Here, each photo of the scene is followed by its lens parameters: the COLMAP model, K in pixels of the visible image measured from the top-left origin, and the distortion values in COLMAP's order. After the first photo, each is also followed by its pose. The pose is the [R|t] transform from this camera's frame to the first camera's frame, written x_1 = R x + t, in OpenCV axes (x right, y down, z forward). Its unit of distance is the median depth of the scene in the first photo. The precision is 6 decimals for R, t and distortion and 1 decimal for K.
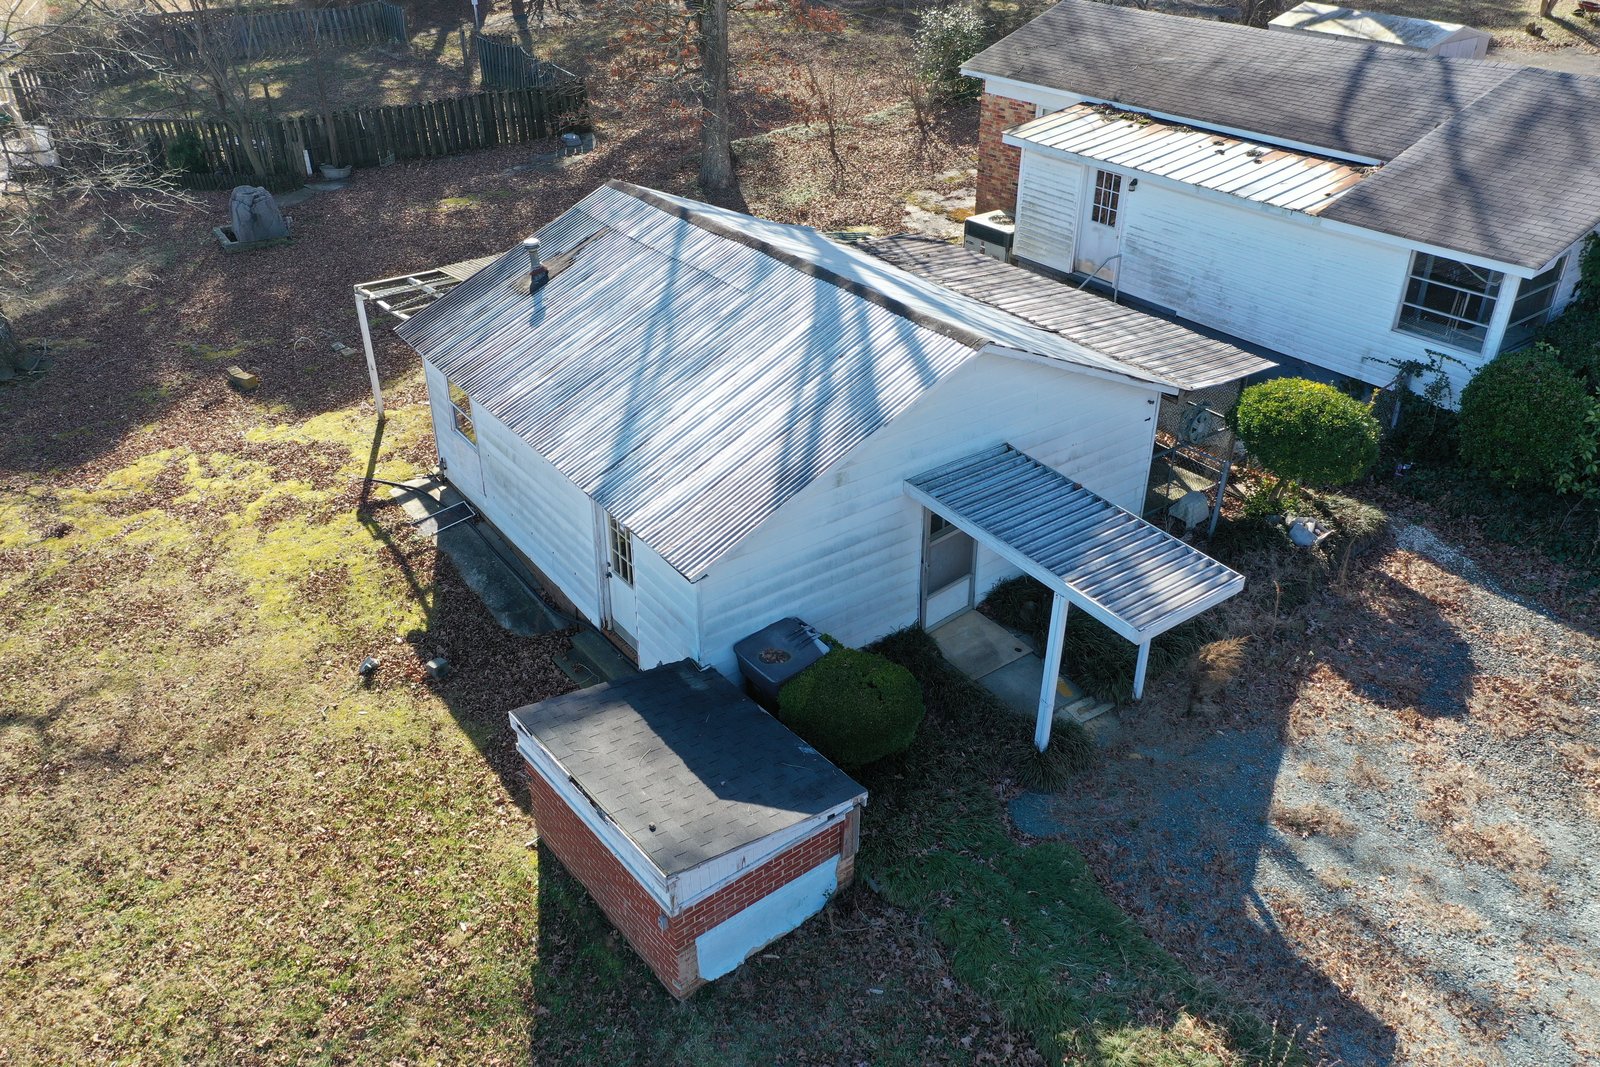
lens RADIAL K [[1257.7, 0, 806.1], [0, 1257.7, 528.5], [0, 0, 1]] dist [-0.007143, 0.008143]
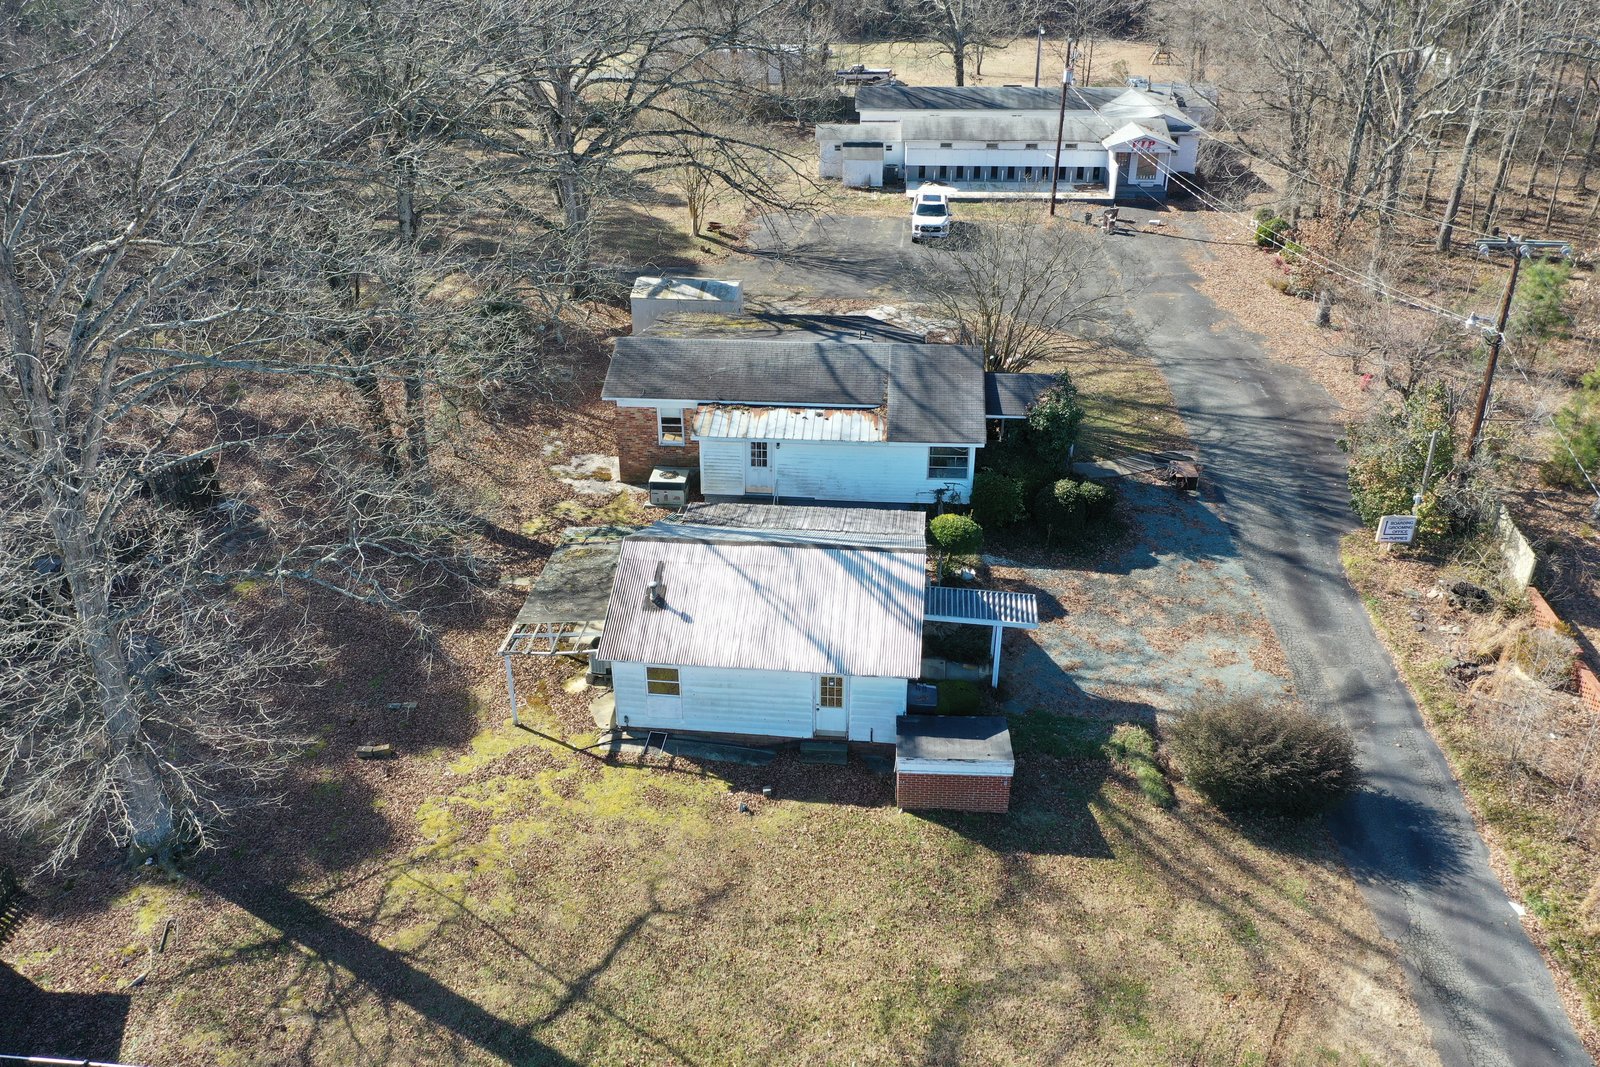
lens RADIAL K [[1257.7, 0, 796.9], [0, 1257.7, 536.3], [0, 0, 1]] dist [-0.007143, 0.008143]
pose [[0.664151, -0.346972, 0.662204, -1.227067], [0.376019, 0.920616, 0.105246, -0.389253], [-0.646153, 0.179102, 0.741895, -0.514875]]
